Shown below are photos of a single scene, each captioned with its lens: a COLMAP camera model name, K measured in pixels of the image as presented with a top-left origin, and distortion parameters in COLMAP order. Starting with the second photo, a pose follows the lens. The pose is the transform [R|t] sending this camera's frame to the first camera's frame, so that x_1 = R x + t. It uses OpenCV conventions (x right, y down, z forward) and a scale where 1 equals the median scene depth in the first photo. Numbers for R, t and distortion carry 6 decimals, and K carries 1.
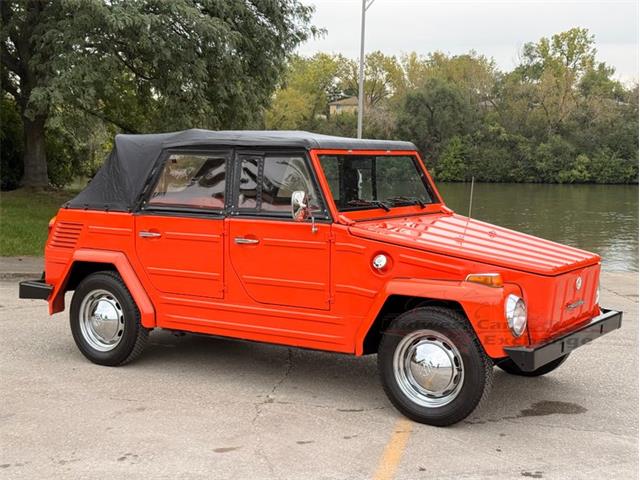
lens RADIAL K [[927.2, 0, 319.5], [0, 927.2, 250.4], [0, 0, 1]] dist [0.162533, 0.000000]
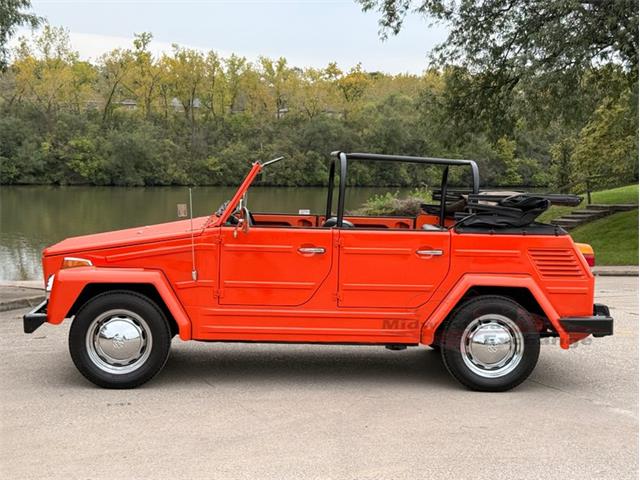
lens RADIAL K [[1027.0, 0, 315.6], [0, 1027.0, 274.5], [0, 0, 1]] dist [0.141689, 0.000000]
pose [[0.810661, -0.065286, 0.581865, -0.755426], [0.055583, 0.997857, 0.034522, -0.021899], [-0.582872, 0.004356, 0.812553, 0.035620]]
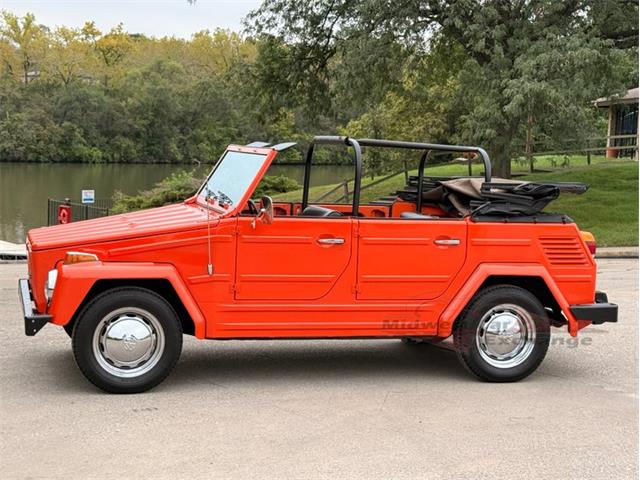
lens RADIAL K [[1149.9, 0, 308.4], [0, 1149.9, 264.6], [0, 0, 1]] dist [0.106838, 0.000000]
pose [[0.670472, -0.077491, 0.737877, -1.016227], [0.060726, 0.996925, 0.049517, -0.046975], [-0.739446, 0.011608, 0.673116, 0.168084]]
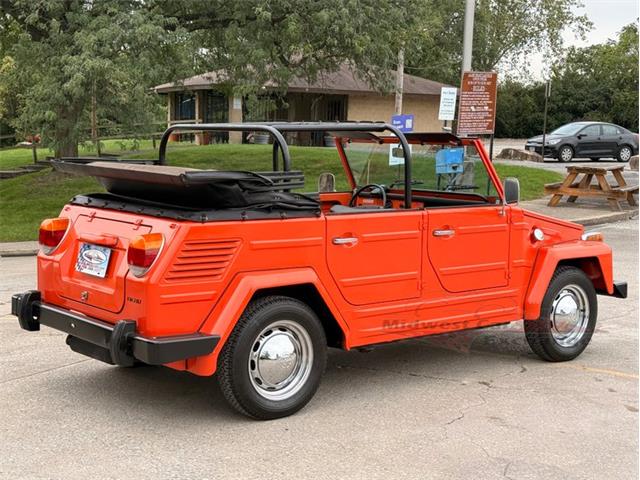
lens RADIAL K [[1027.0, 0, 318.3], [0, 1027.0, 244.9], [0, 0, 1]] dist [0.141689, 0.000000]
pose [[0.306837, -0.109828, 0.945404, -1.132857], [0.084446, 0.992544, 0.087897, -0.102337], [-0.948008, 0.052866, 0.313824, 0.782685]]
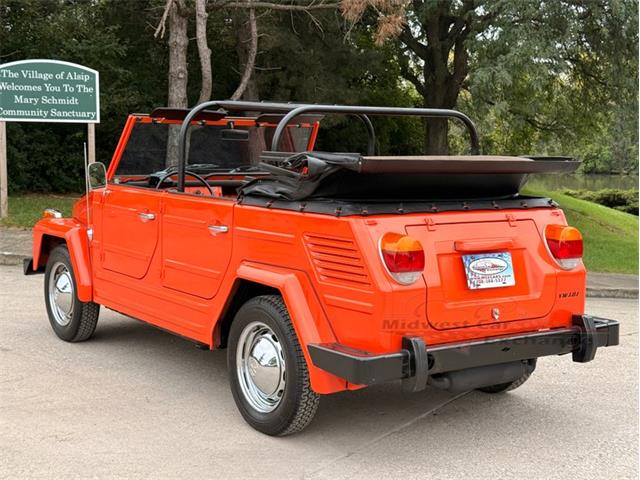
lens RADIAL K [[967.7, 0, 320.7], [0, 967.7, 244.6], [0, 0, 1]] dist [0.114257, 0.000000]
pose [[0.930417, 0.039551, -0.364362, 0.430338], [-0.041367, 0.999140, 0.002821, 0.009515], [0.364160, 0.012448, 0.931253, 0.173737]]
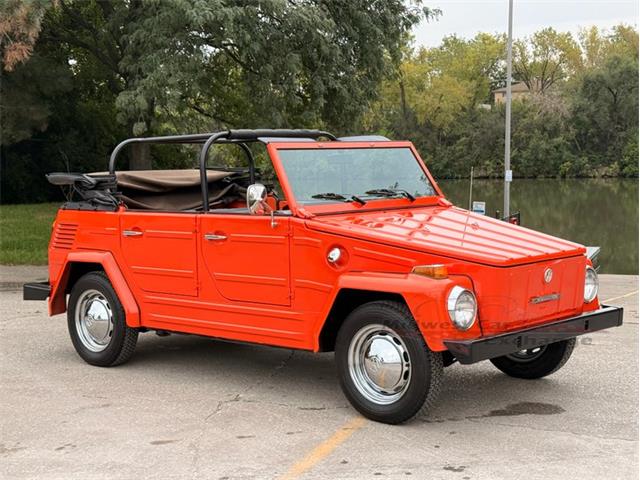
lens RADIAL K [[1058.2, 0, 313.5], [0, 1058.2, 236.8], [0, 0, 1]] dist [0.147179, 0.000000]
pose [[0.986315, -0.016278, -0.164068, 0.206624], [0.012354, 0.999613, -0.024912, 0.018595], [0.164410, 0.022544, 0.986134, -0.091072]]
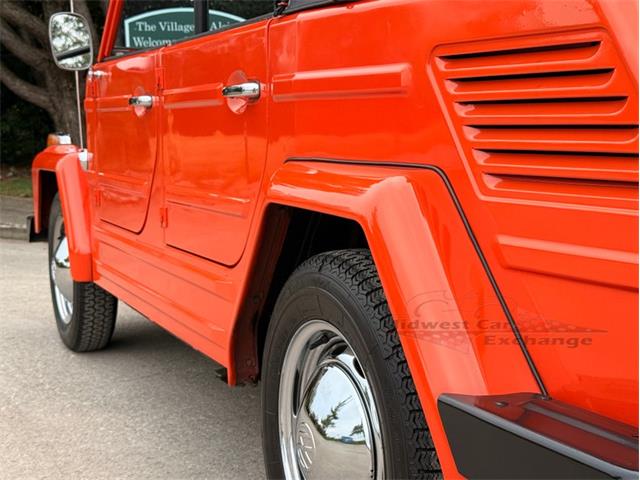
lens RADIAL K [[995.0, 0, 319.2], [0, 995.0, 242.3], [0, 0, 1]] dist [0.008209, 0.000000]
pose [[0.838003, 0.033765, -0.544620, 0.259341], [-0.033530, 0.999384, 0.010368, 0.050103], [0.544635, 0.009572, 0.838619, 0.640684]]
